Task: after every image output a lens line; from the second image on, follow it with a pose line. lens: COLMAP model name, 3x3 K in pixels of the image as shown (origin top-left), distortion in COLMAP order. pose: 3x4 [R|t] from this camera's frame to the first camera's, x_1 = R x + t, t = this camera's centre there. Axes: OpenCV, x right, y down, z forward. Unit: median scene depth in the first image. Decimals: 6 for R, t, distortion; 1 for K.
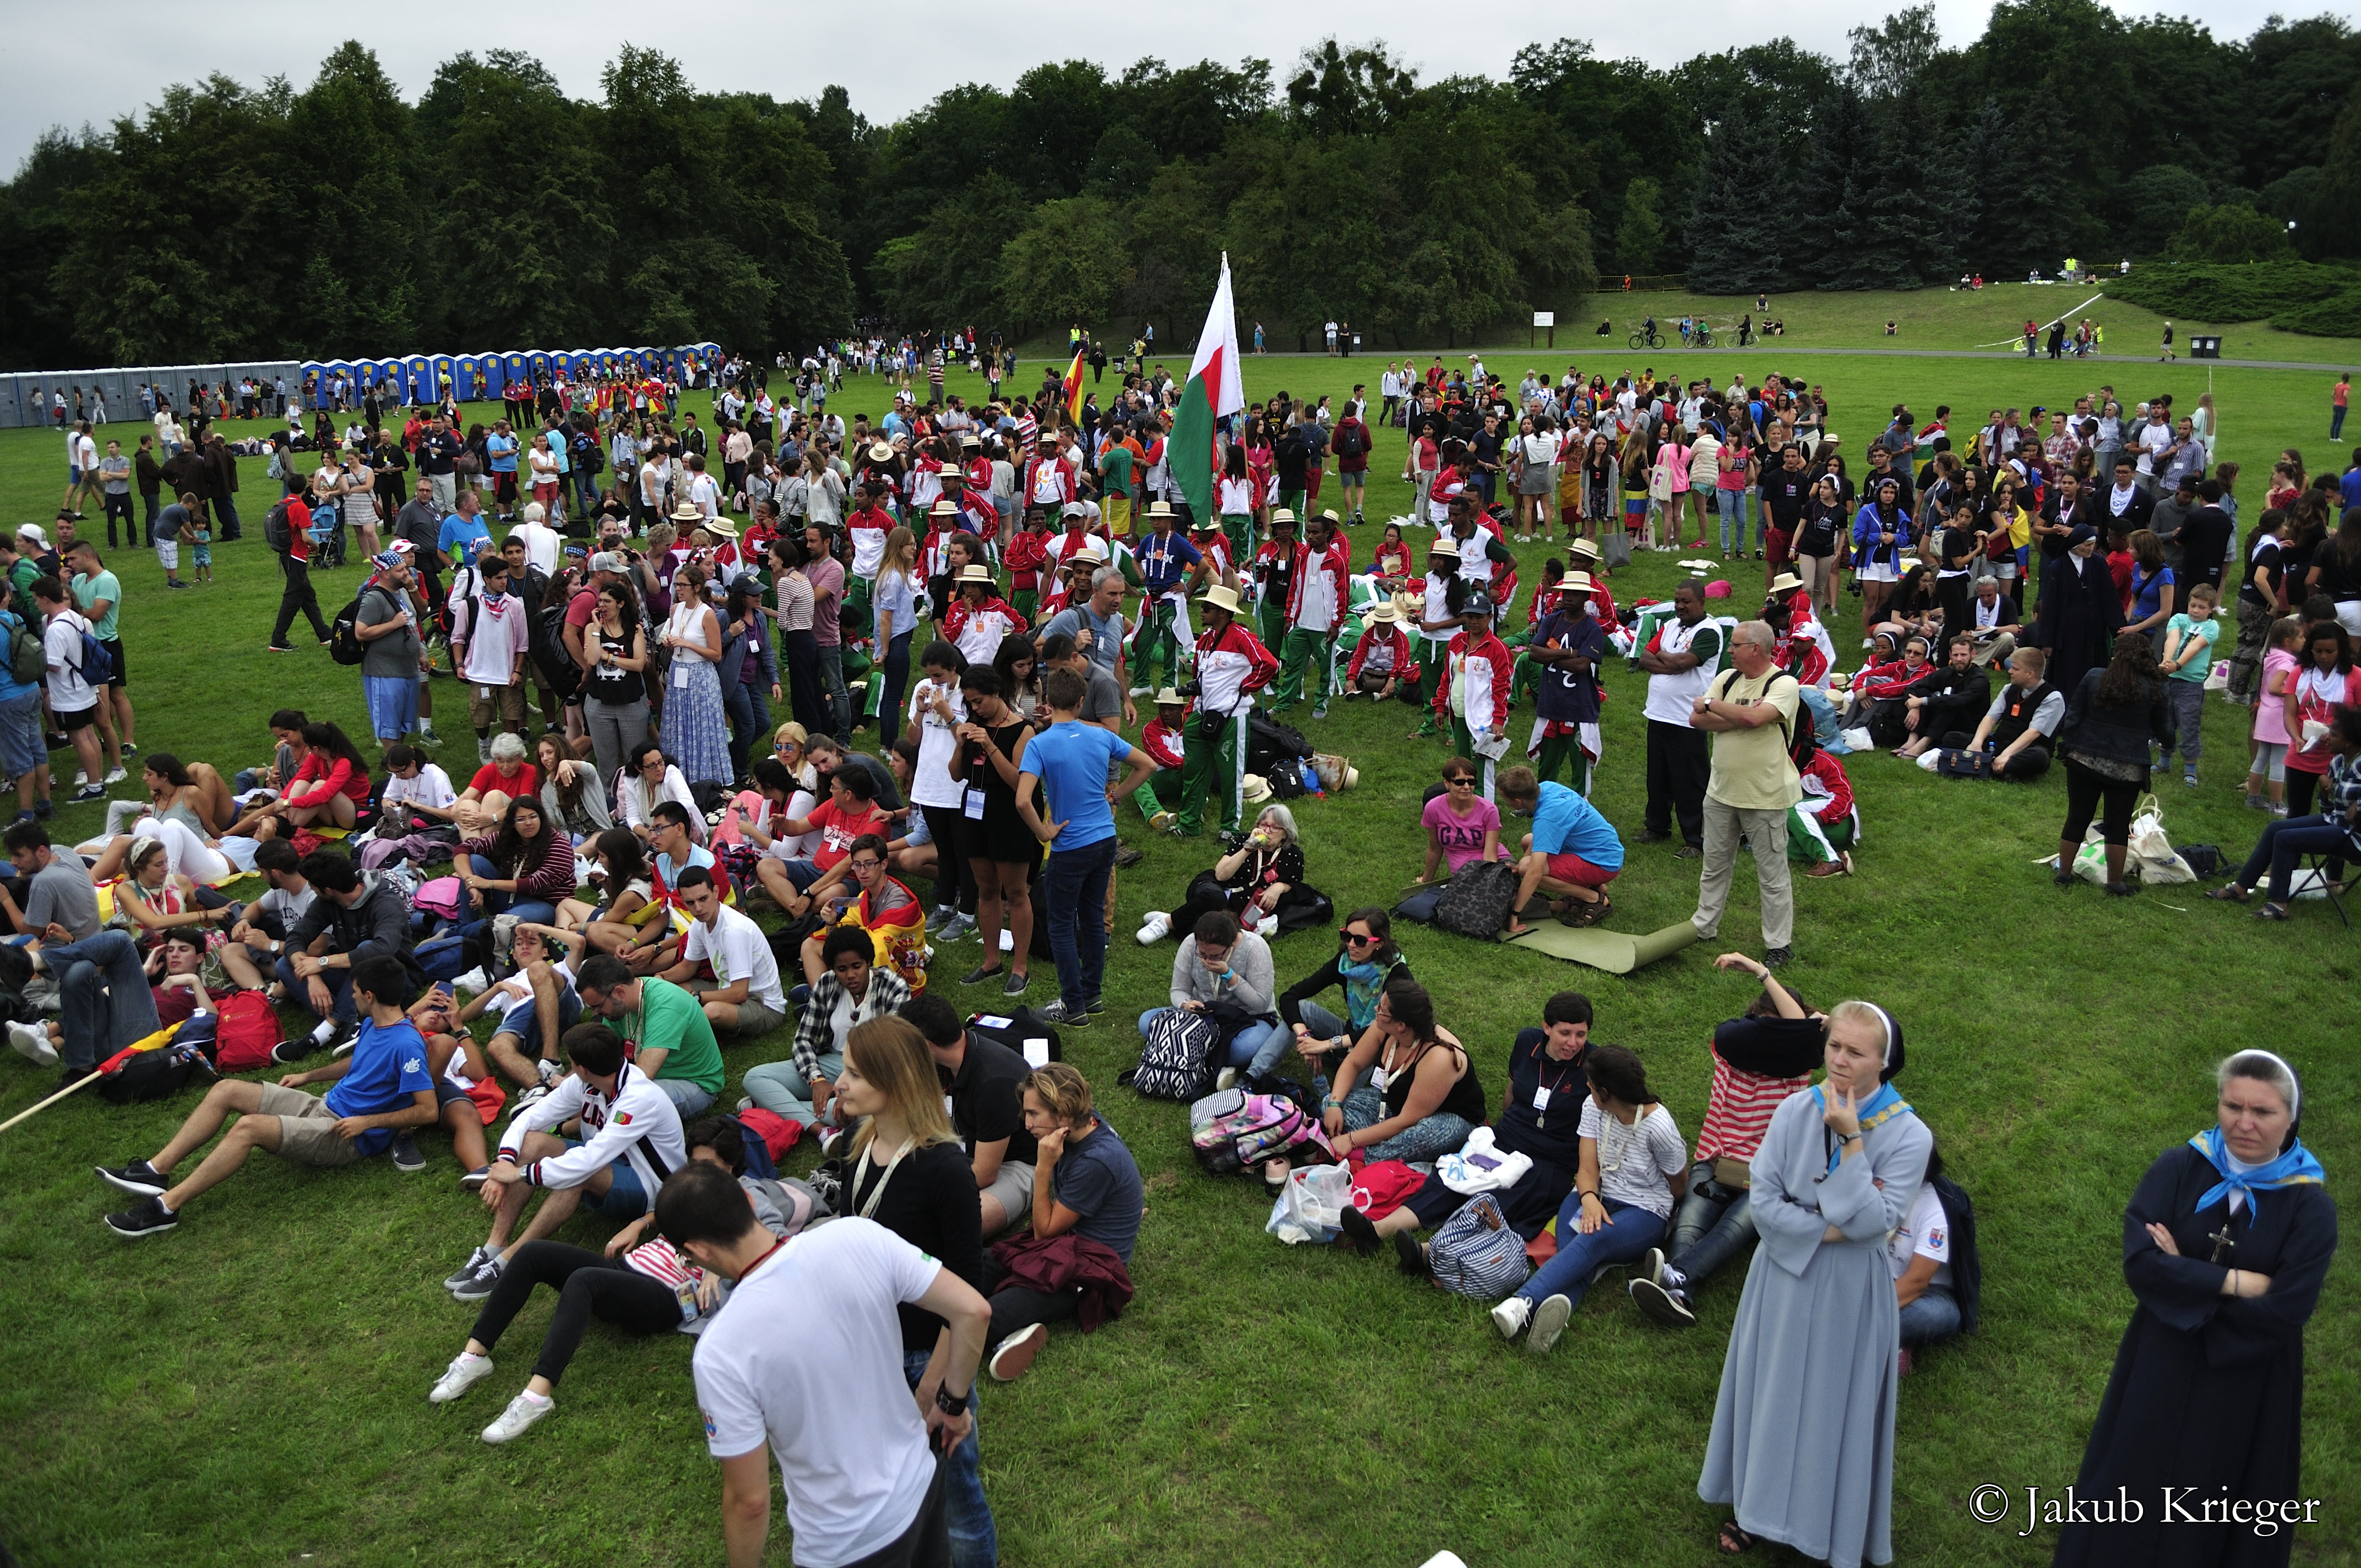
lens RADIAL K [[1865.7, 0, 1180.5], [0, 1865.7, 784.0], [0, 0, 1]] dist [-0.082832, 0.005023]
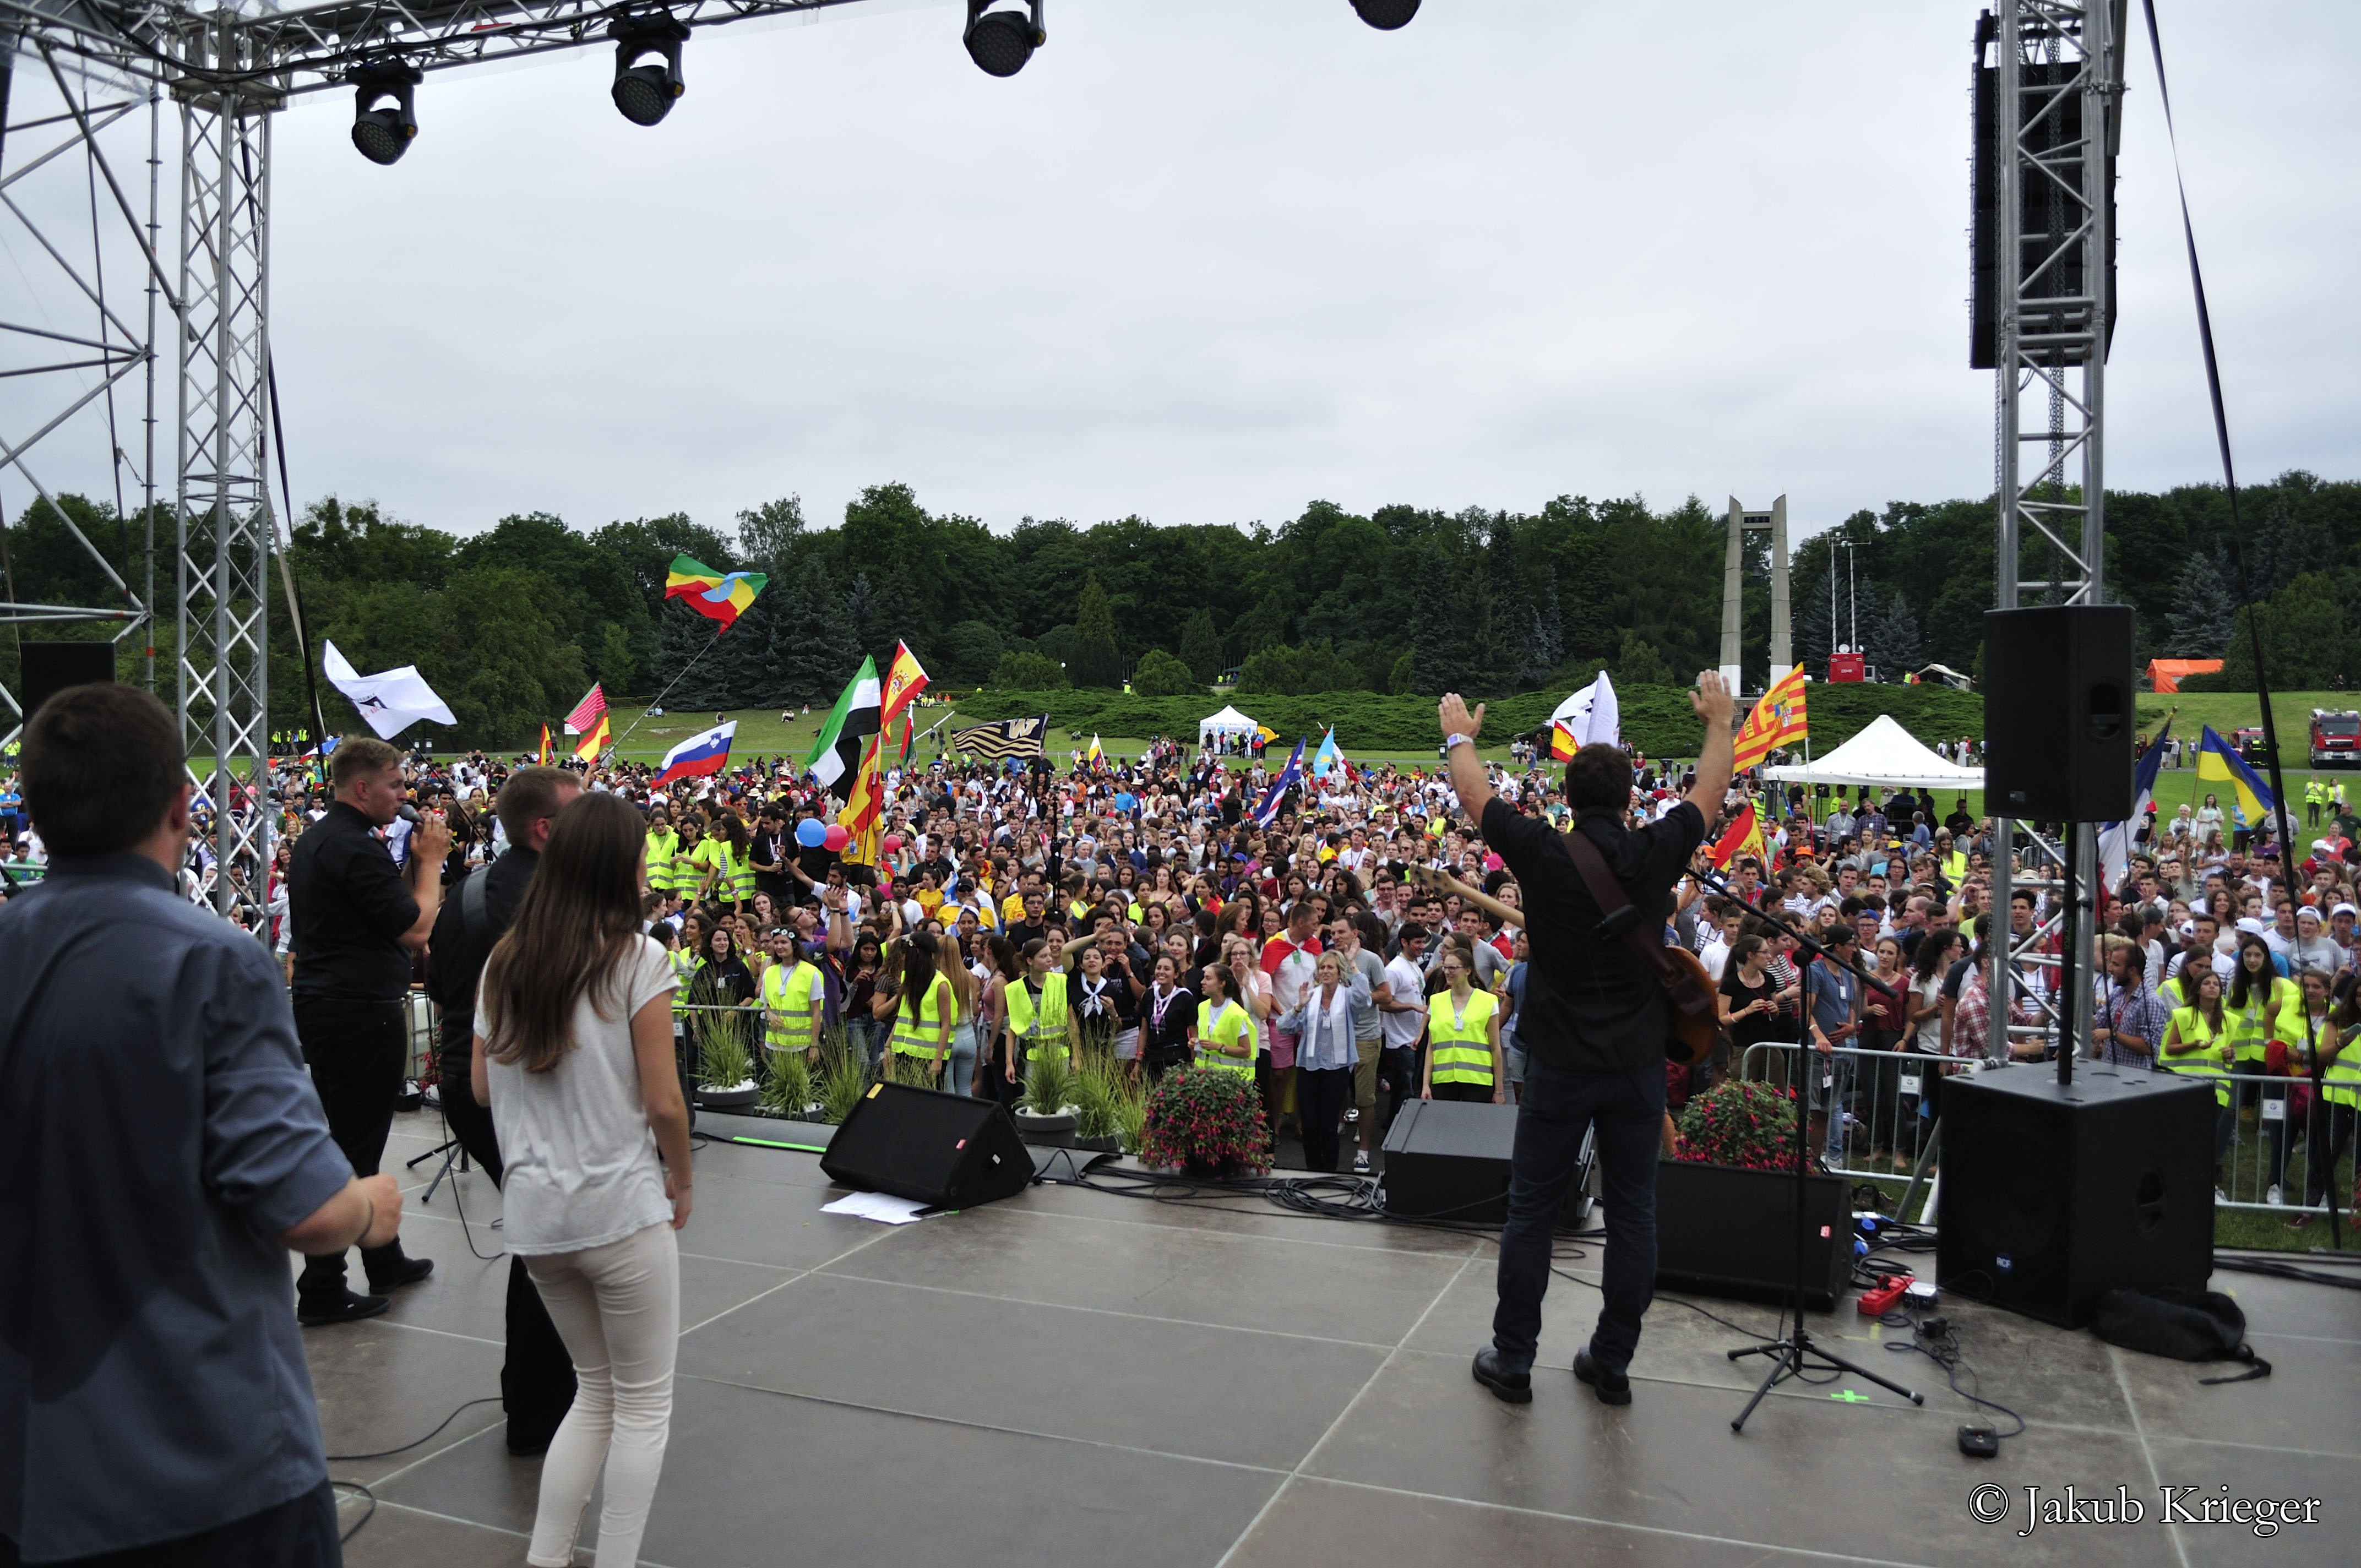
lens RADIAL K [[1825.1, 0, 1180.5], [0, 1825.1, 784.0], [0, 0, 1]] dist [-0.083230, 0.009512]
pose [[0.809400, -0.003789, 0.587245, -0.155127], [0.131933, 0.975590, -0.175549, 0.050994], [-0.572245, 0.219567, 0.790143, -0.185980]]
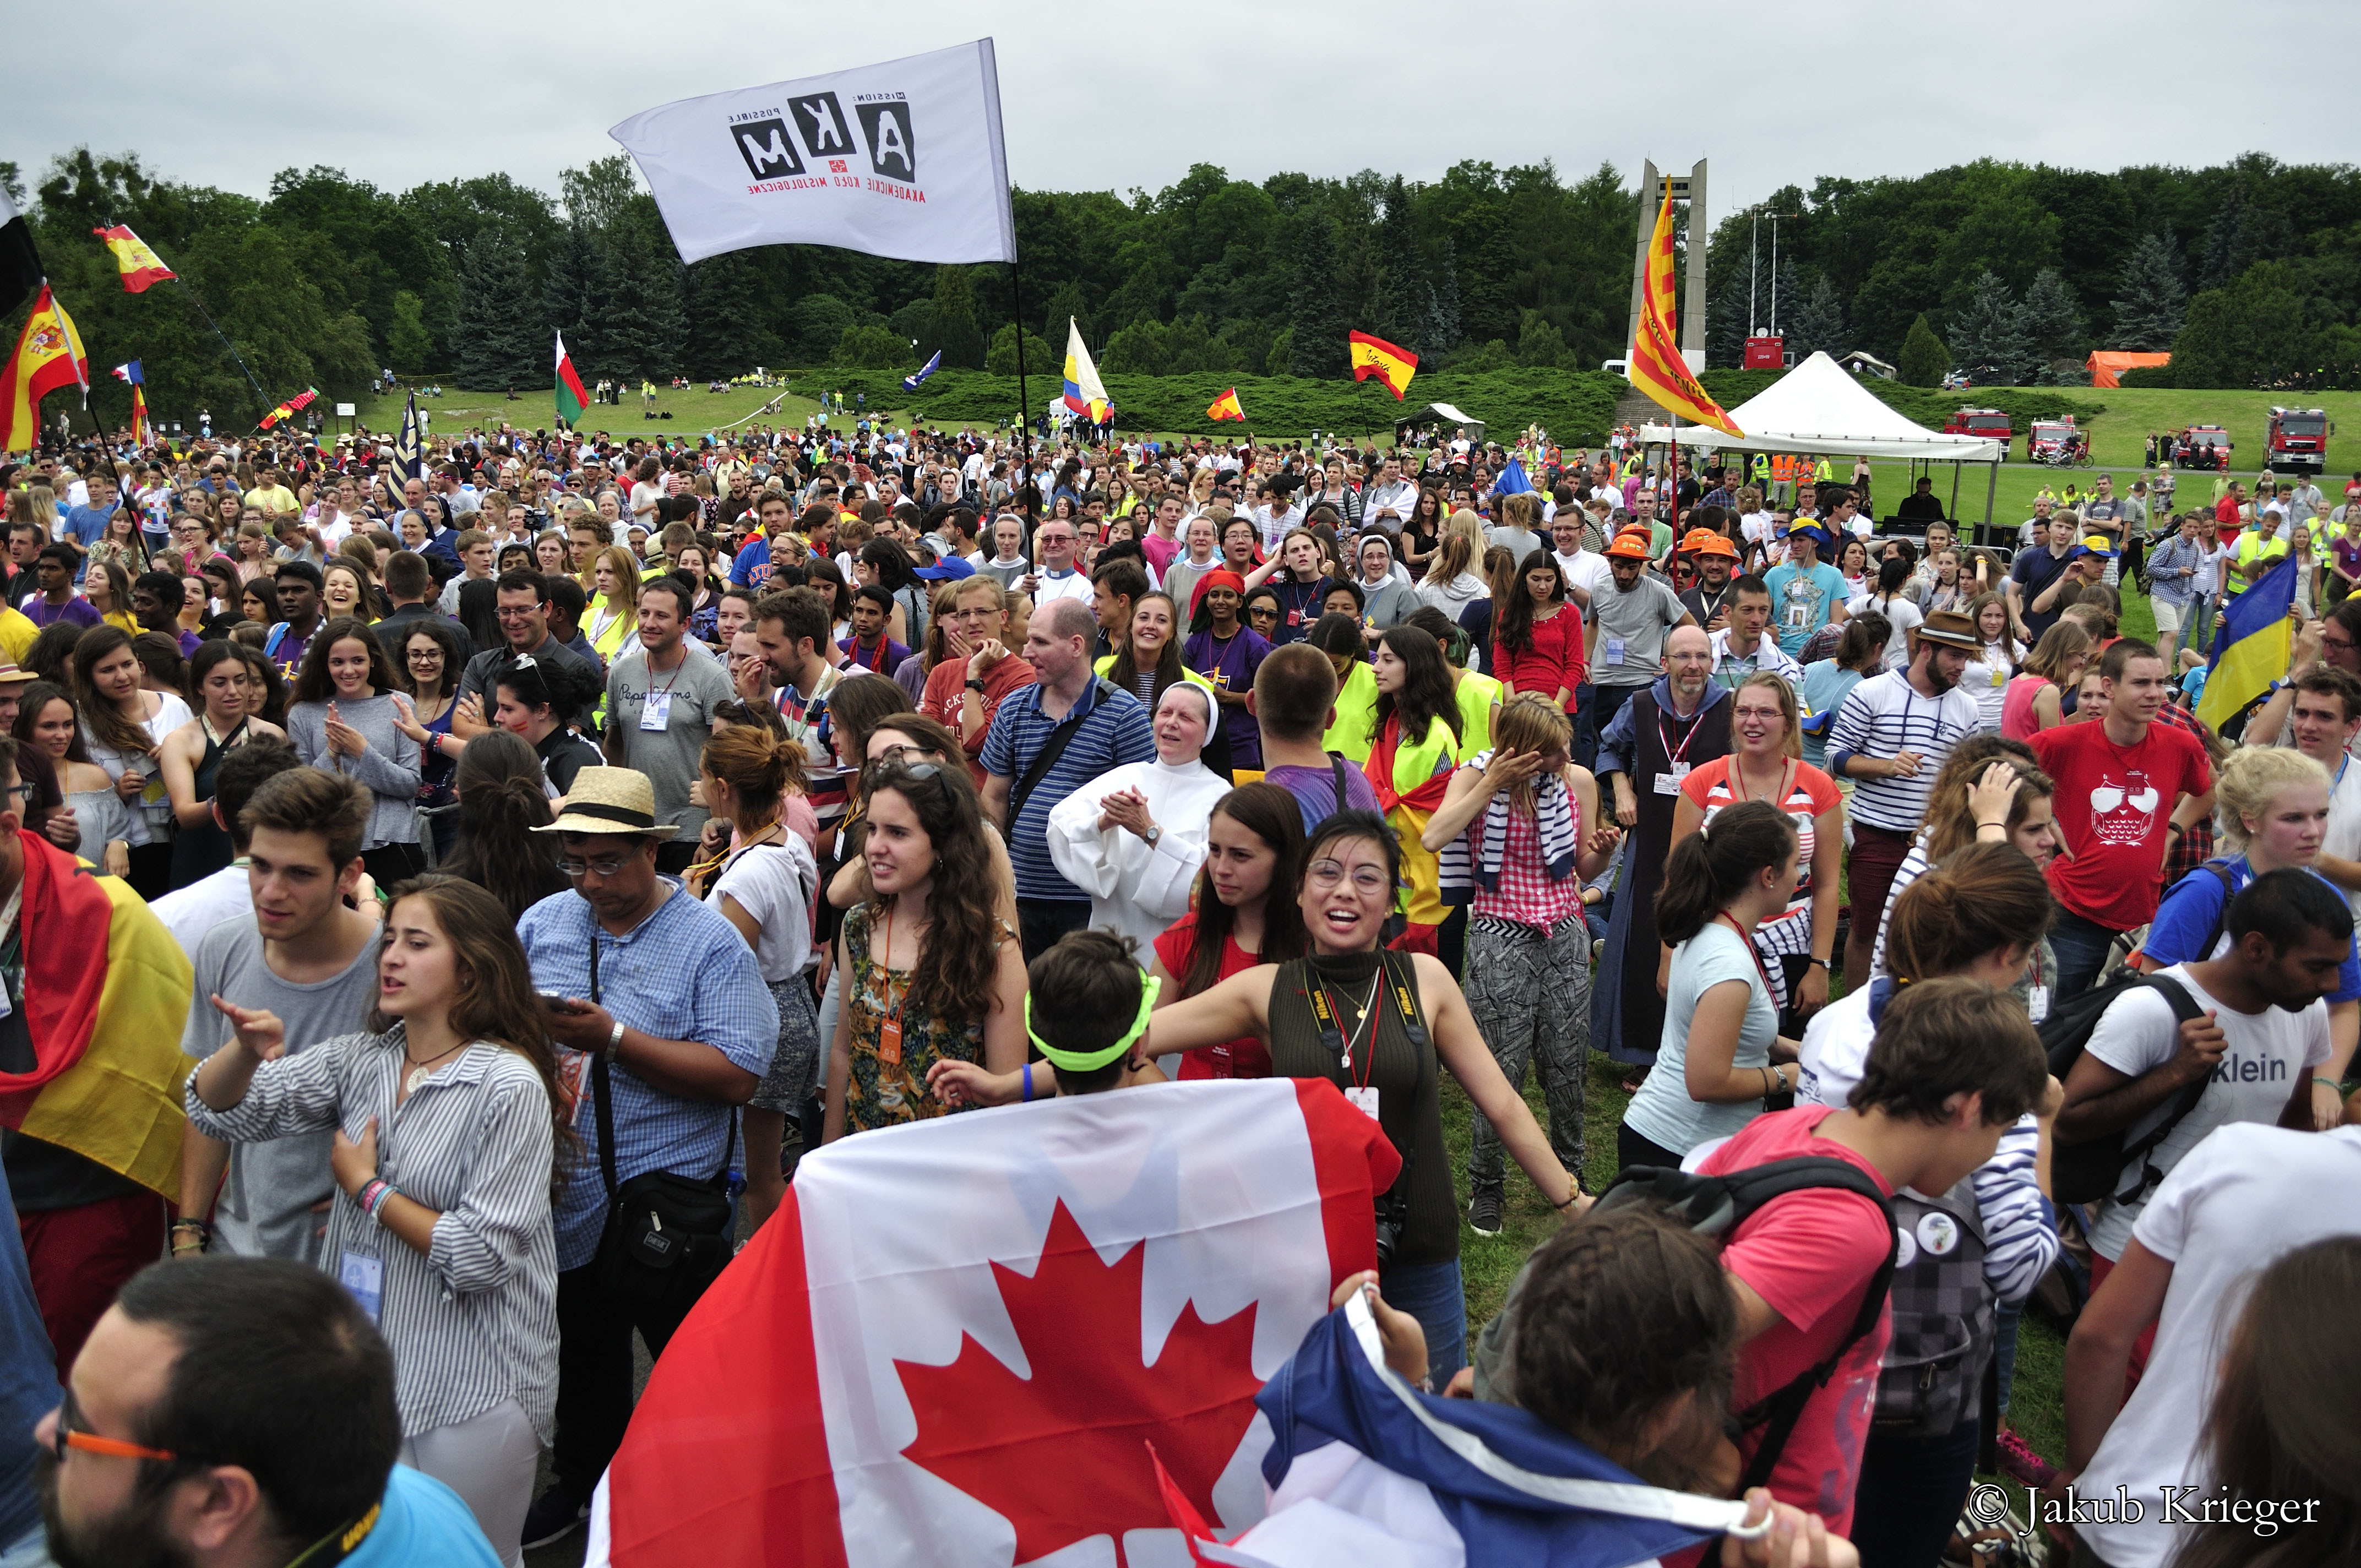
lens RADIAL K [[1825.1, 0, 1180.5], [0, 1825.1, 784.0], [0, 0, 1]] dist [-0.083230, 0.009512]
pose [[0.779788, -0.100276, 0.617960, -0.084314], [0.132370, 0.991181, -0.006197, 0.044082], [-0.611889, 0.086632, 0.786185, -0.138451]]
